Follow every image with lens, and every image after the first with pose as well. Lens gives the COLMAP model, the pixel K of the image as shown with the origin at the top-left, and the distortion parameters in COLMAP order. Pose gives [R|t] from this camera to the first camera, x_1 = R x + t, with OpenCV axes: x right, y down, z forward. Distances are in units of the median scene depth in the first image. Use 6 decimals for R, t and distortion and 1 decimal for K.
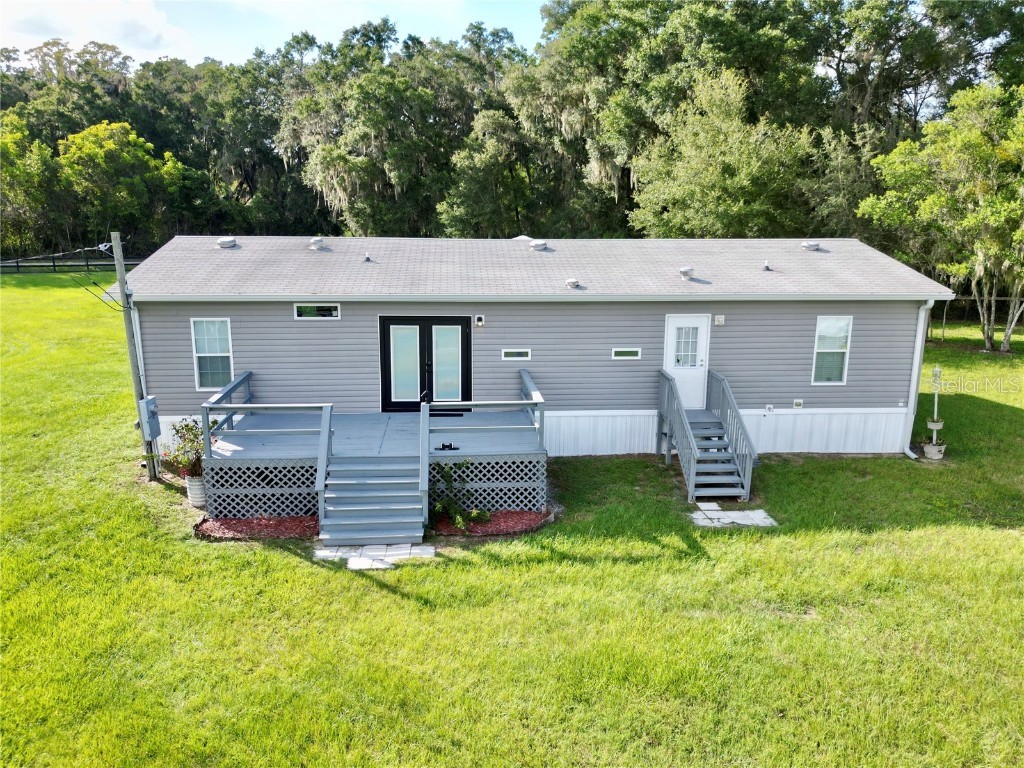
lens RADIAL K [[770.4, 0, 512.0], [0, 770.4, 384.0], [0, 0, 1]] dist [0.066372, -0.069343]
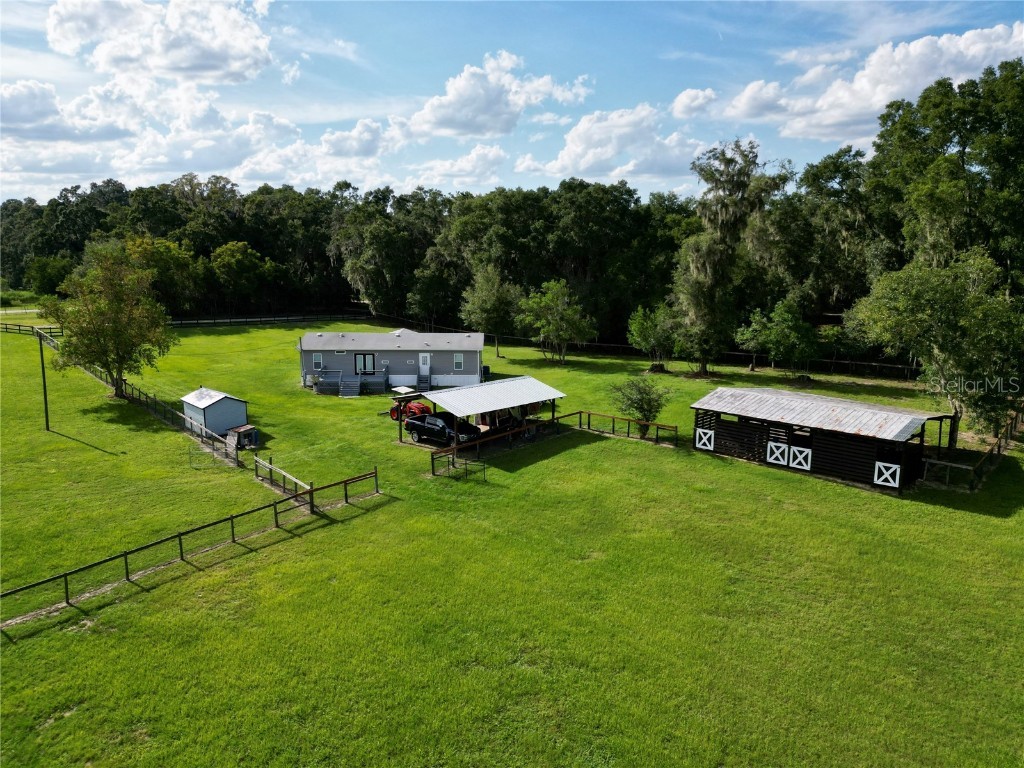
lens RADIAL K [[770.4, 0, 512.0], [0, 770.4, 384.0], [0, 0, 1]] dist [0.066372, -0.069343]
pose [[0.998818, 0.006843, -0.048128, 0.279808], [-0.008548, 0.999340, -0.035293, 0.070370], [0.047855, 0.035663, 0.998217, -0.998056]]
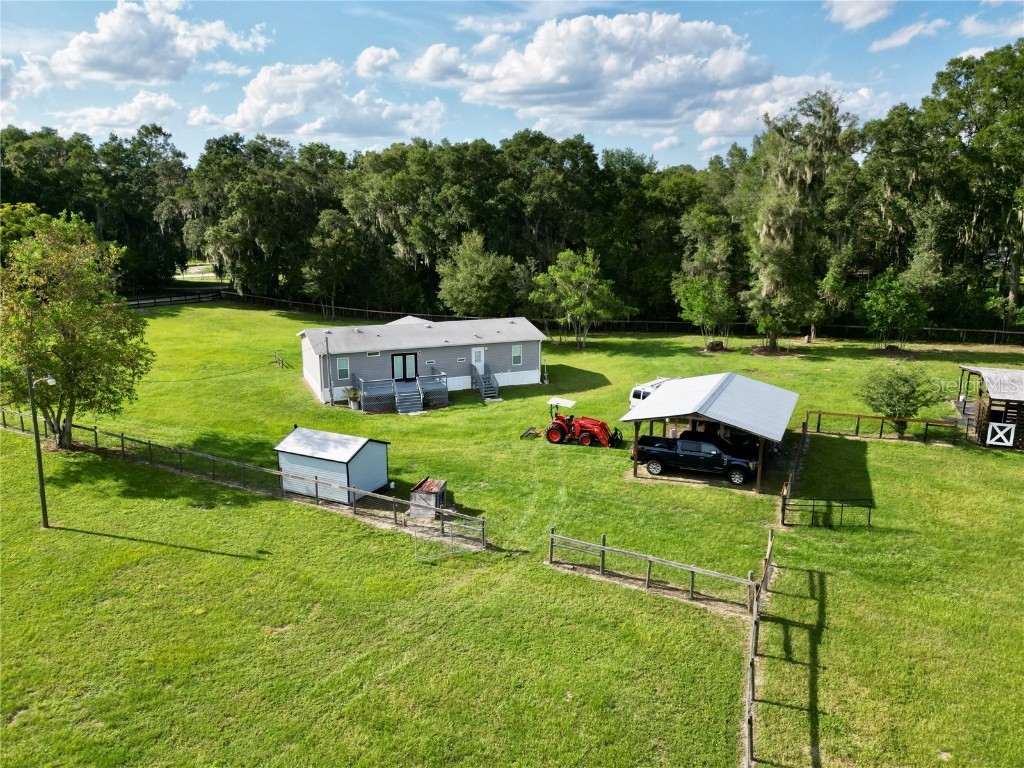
lens RADIAL K [[770.4, 0, 512.0], [0, 770.4, 384.0], [0, 0, 1]] dist [0.066372, -0.069343]
pose [[0.945984, -0.076927, 0.314956, -0.217630], [0.072610, 0.997036, 0.025438, -0.001040], [-0.315980, -0.001195, 0.948765, -0.697646]]
